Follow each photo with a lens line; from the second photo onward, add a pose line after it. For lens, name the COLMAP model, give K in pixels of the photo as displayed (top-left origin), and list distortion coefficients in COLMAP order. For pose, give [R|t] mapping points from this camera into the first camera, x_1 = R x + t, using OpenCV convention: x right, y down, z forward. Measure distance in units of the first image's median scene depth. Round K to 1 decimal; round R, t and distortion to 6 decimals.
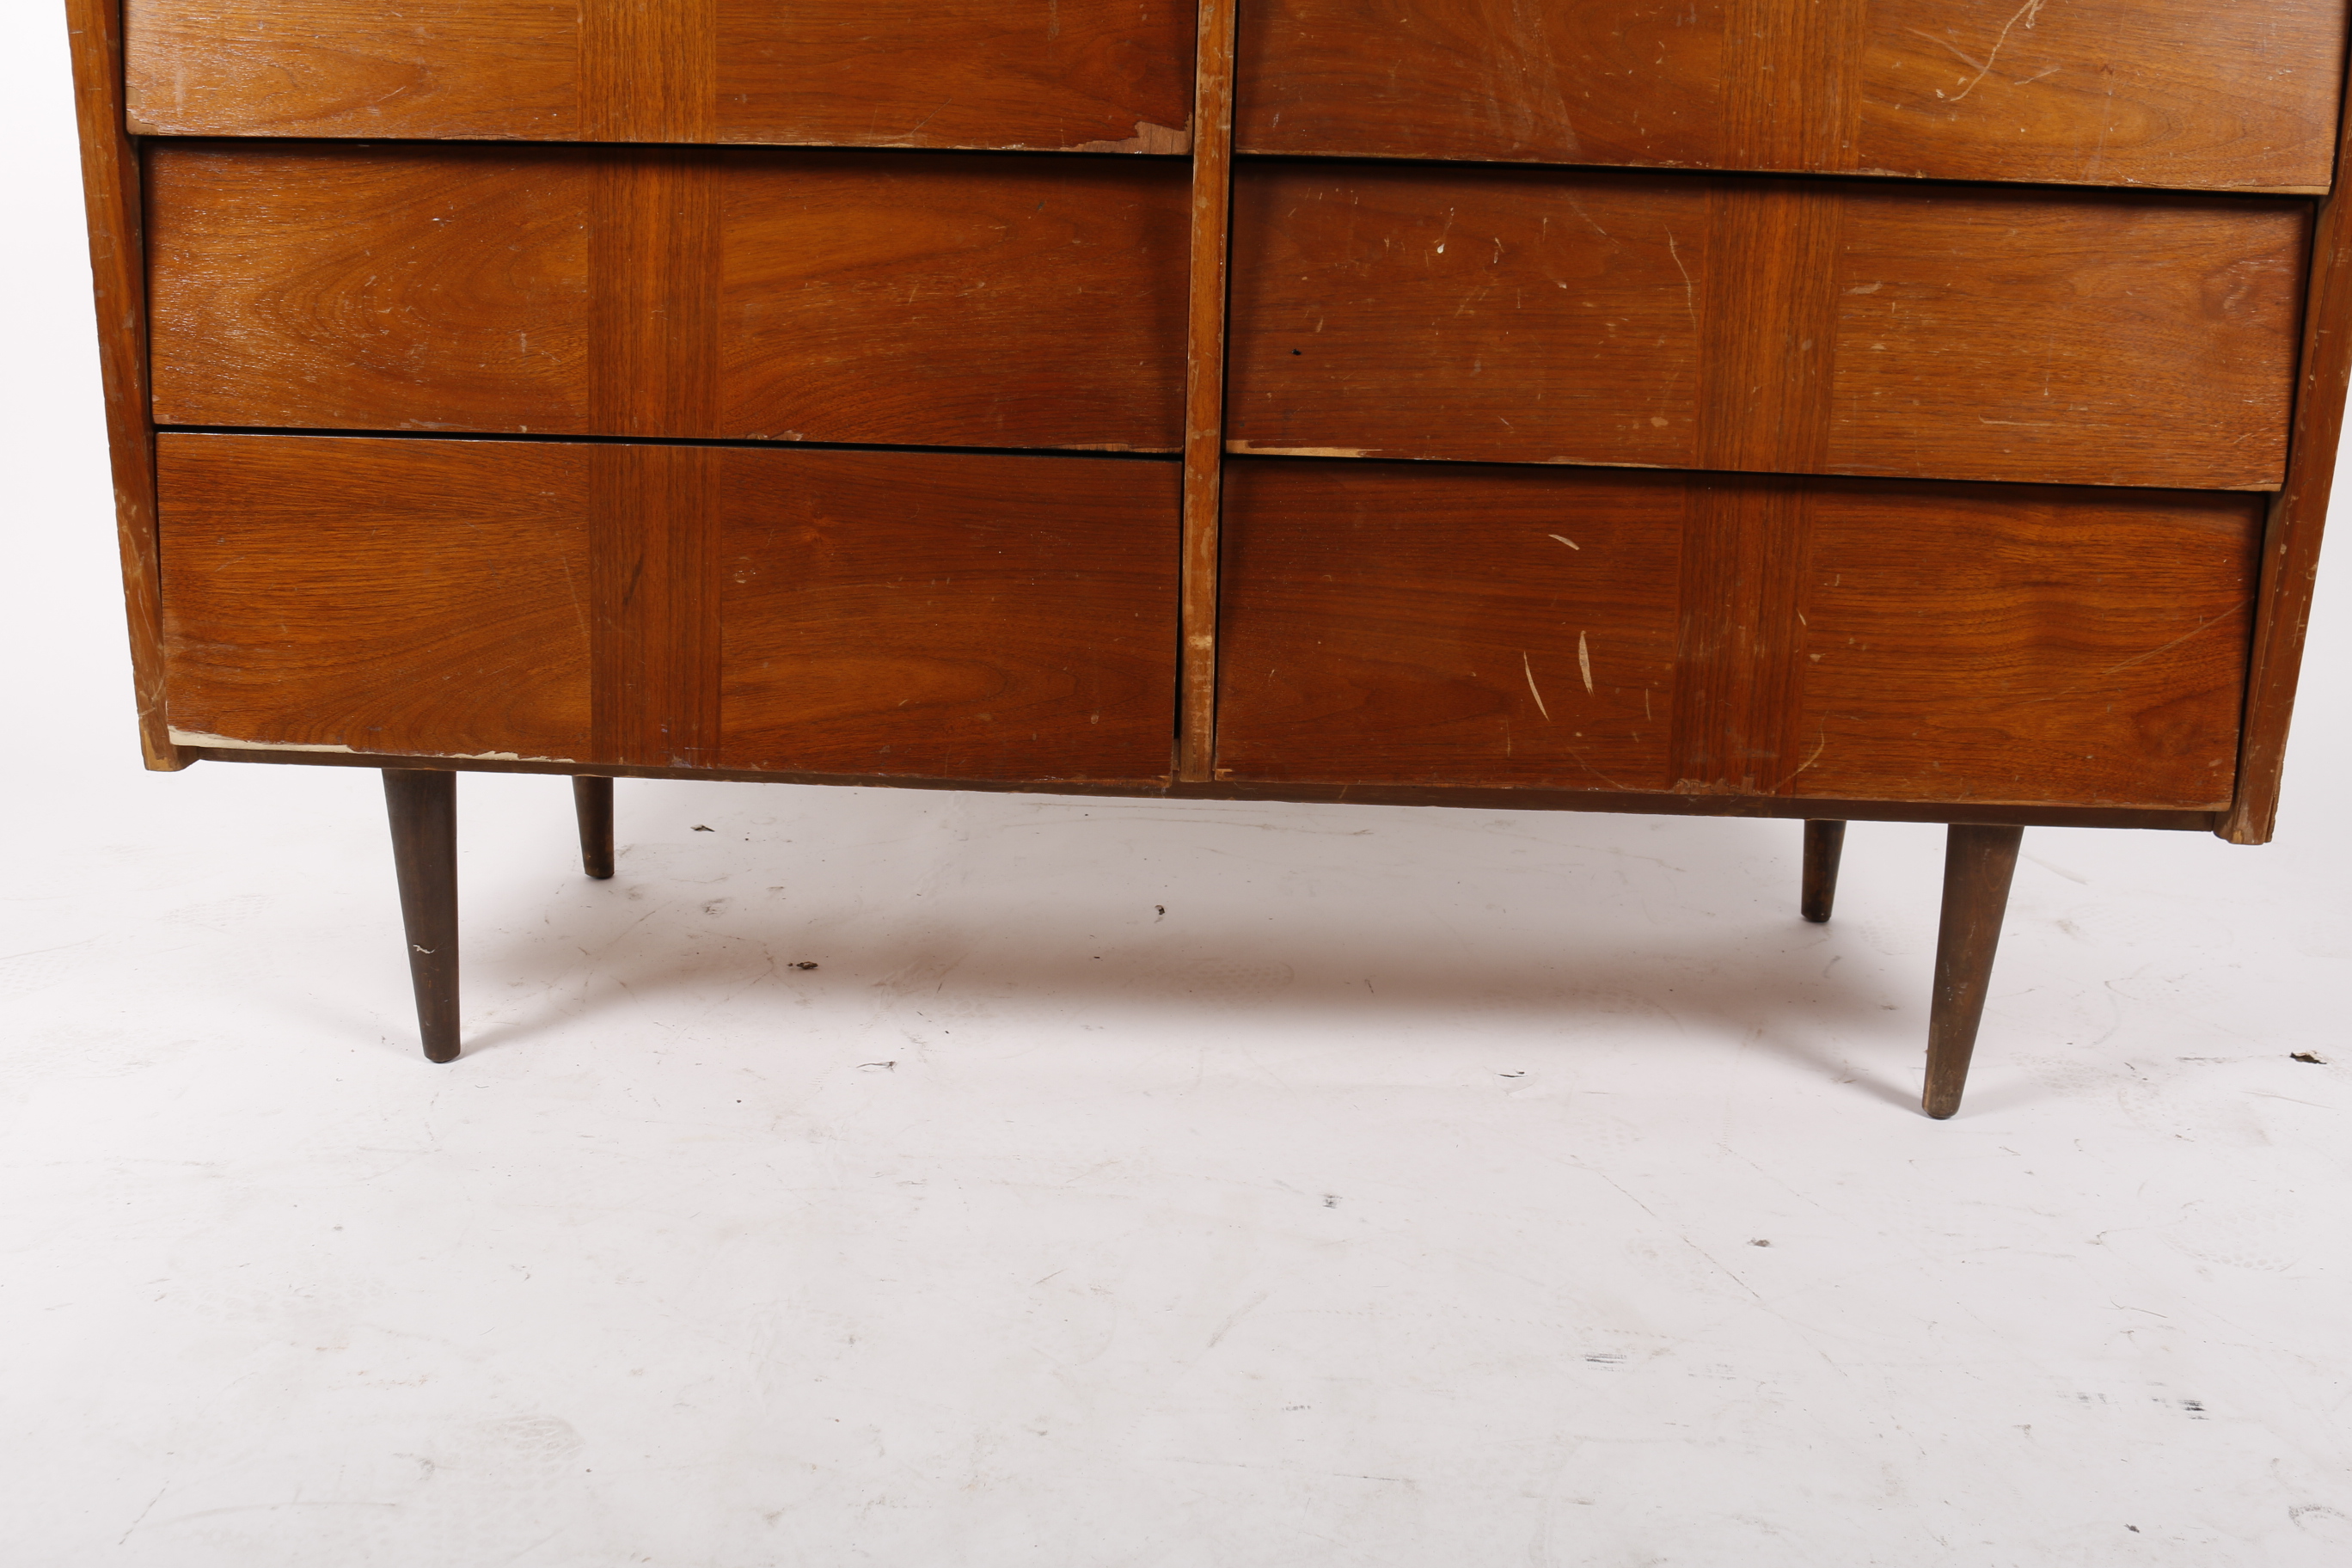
lens RADIAL K [[2296.0, 0, 1176.0], [0, 2296.0, 784.0], [0, 0, 1]] dist [-0.140568, 0.144053]
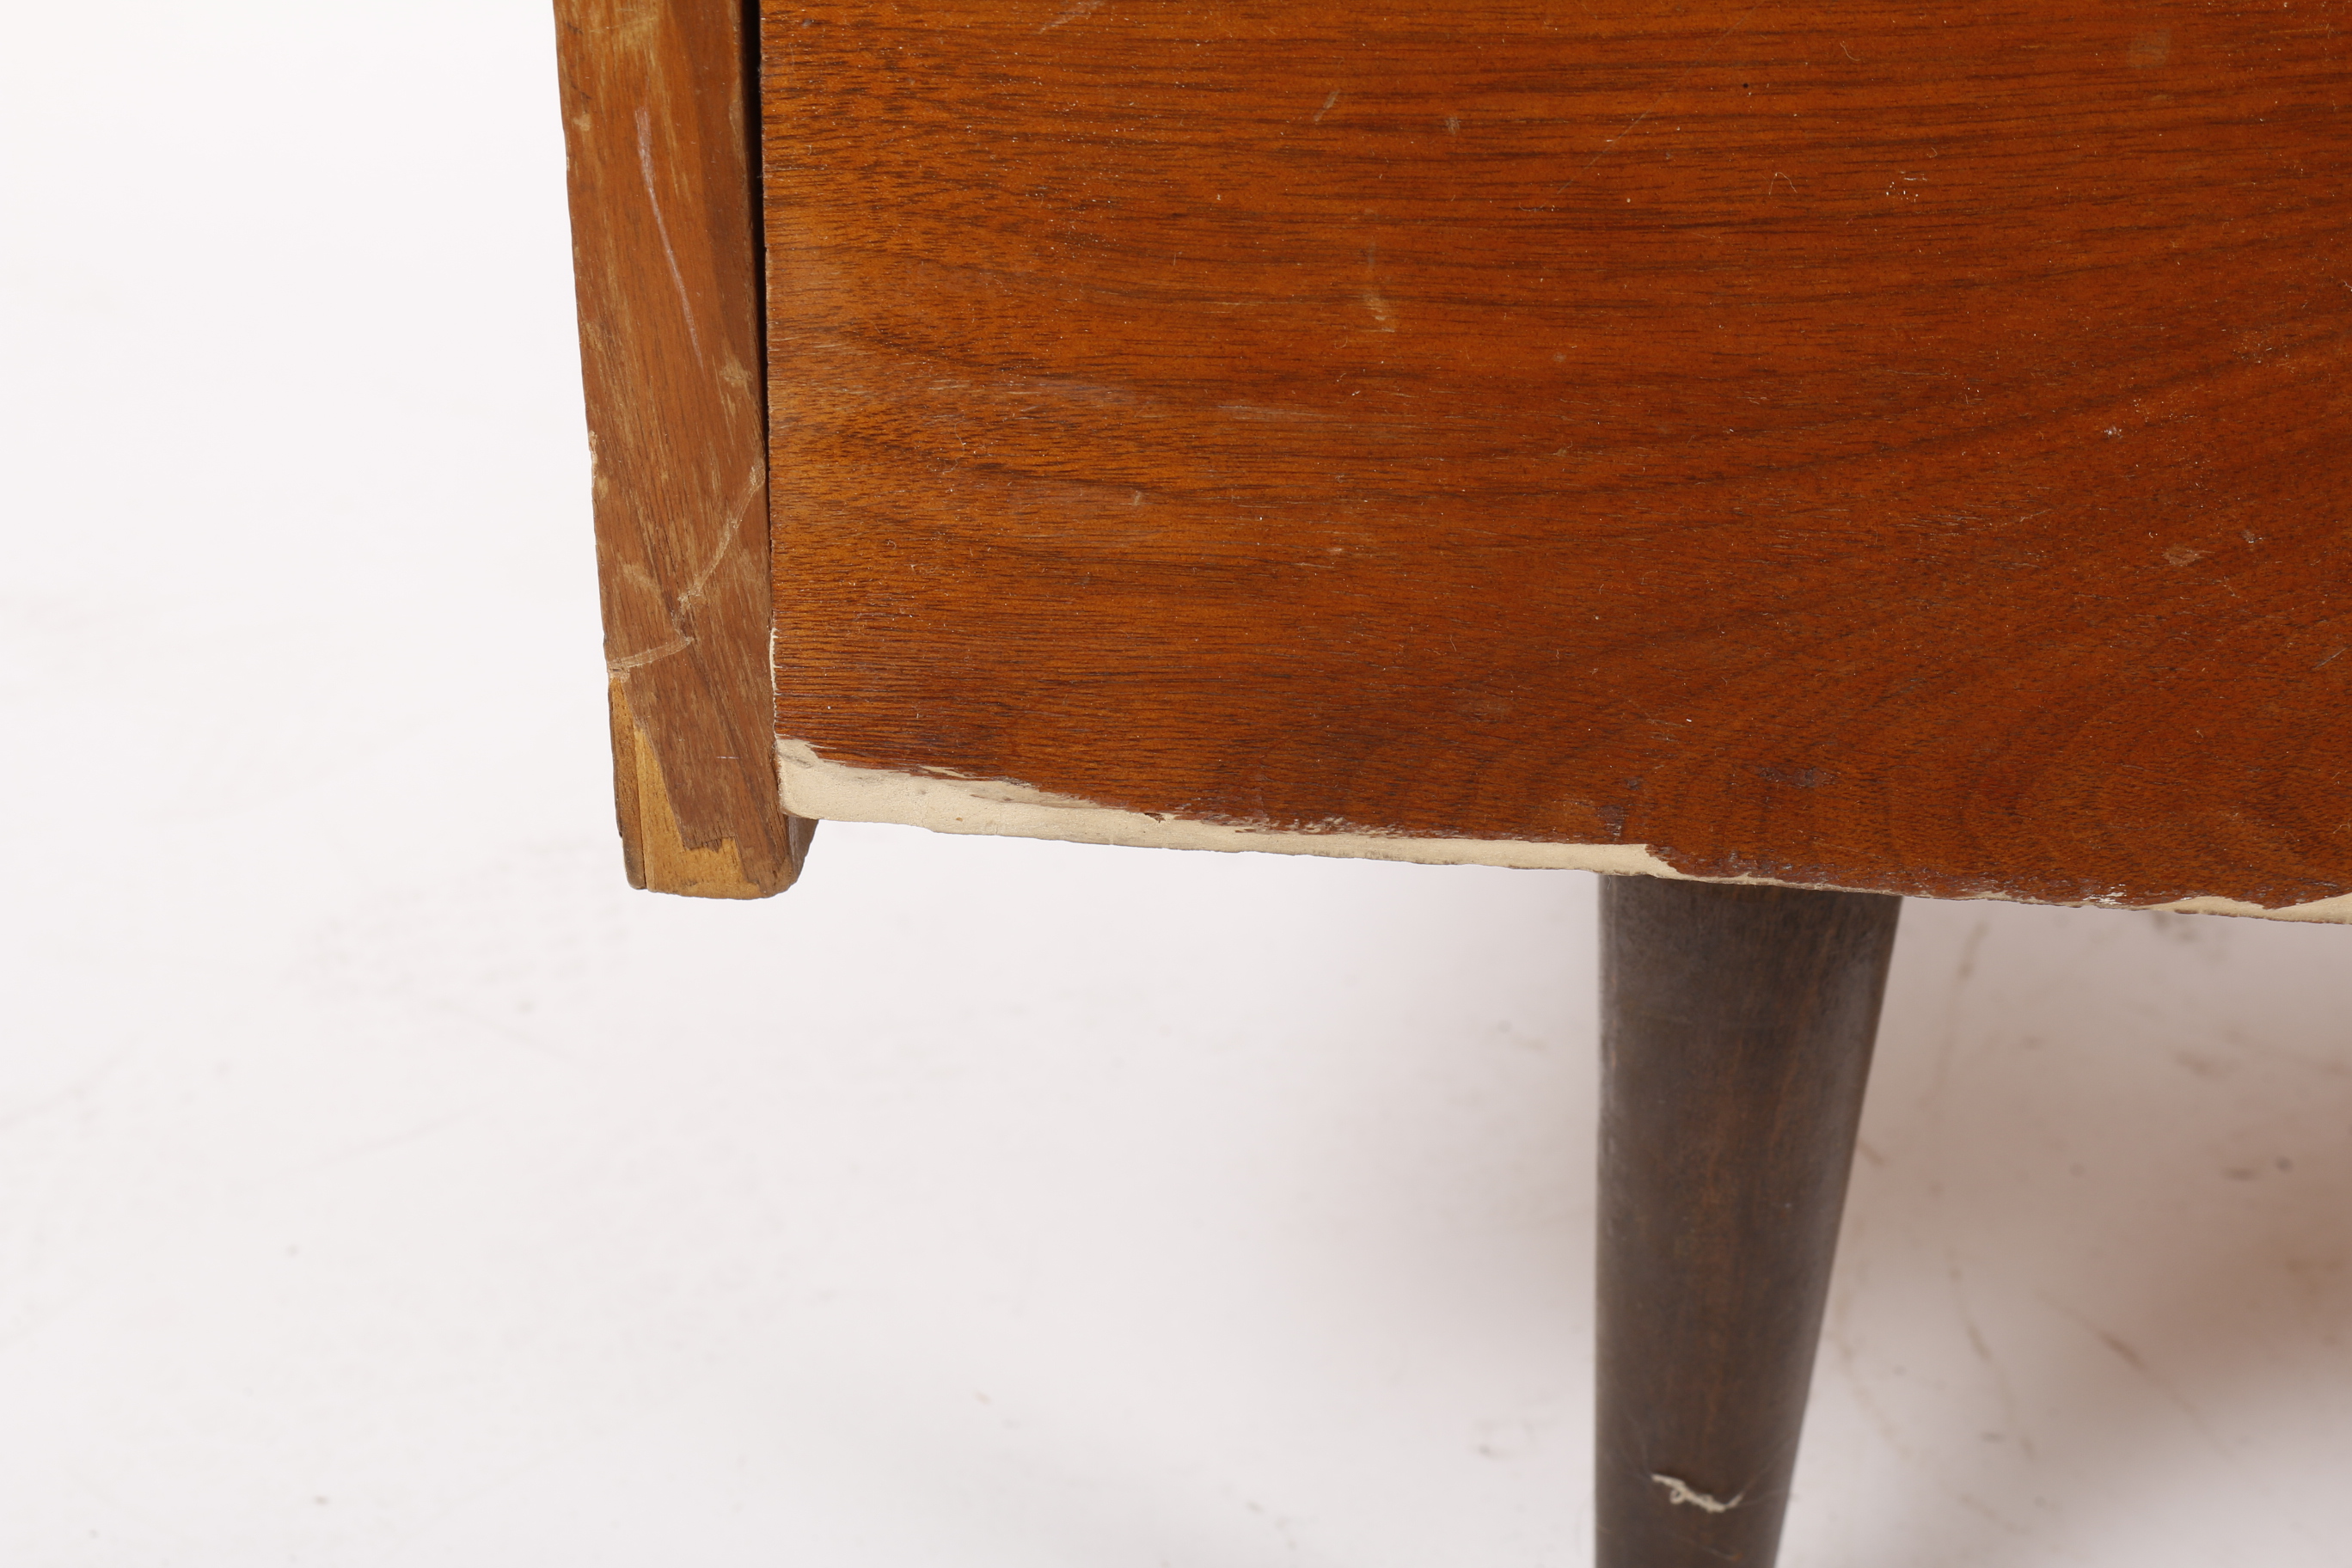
lens RADIAL K [[4487.7, 0, 1176.0], [0, 4487.7, 784.0], [0, 0, 1]] dist [-0.041781, -0.091479]
pose [[0.996239, 0.012501, -0.085741, -0.394580], [0.006301, 0.976466, 0.215578, -0.119944], [0.086418, -0.215307, 0.972715, 0.616980]]
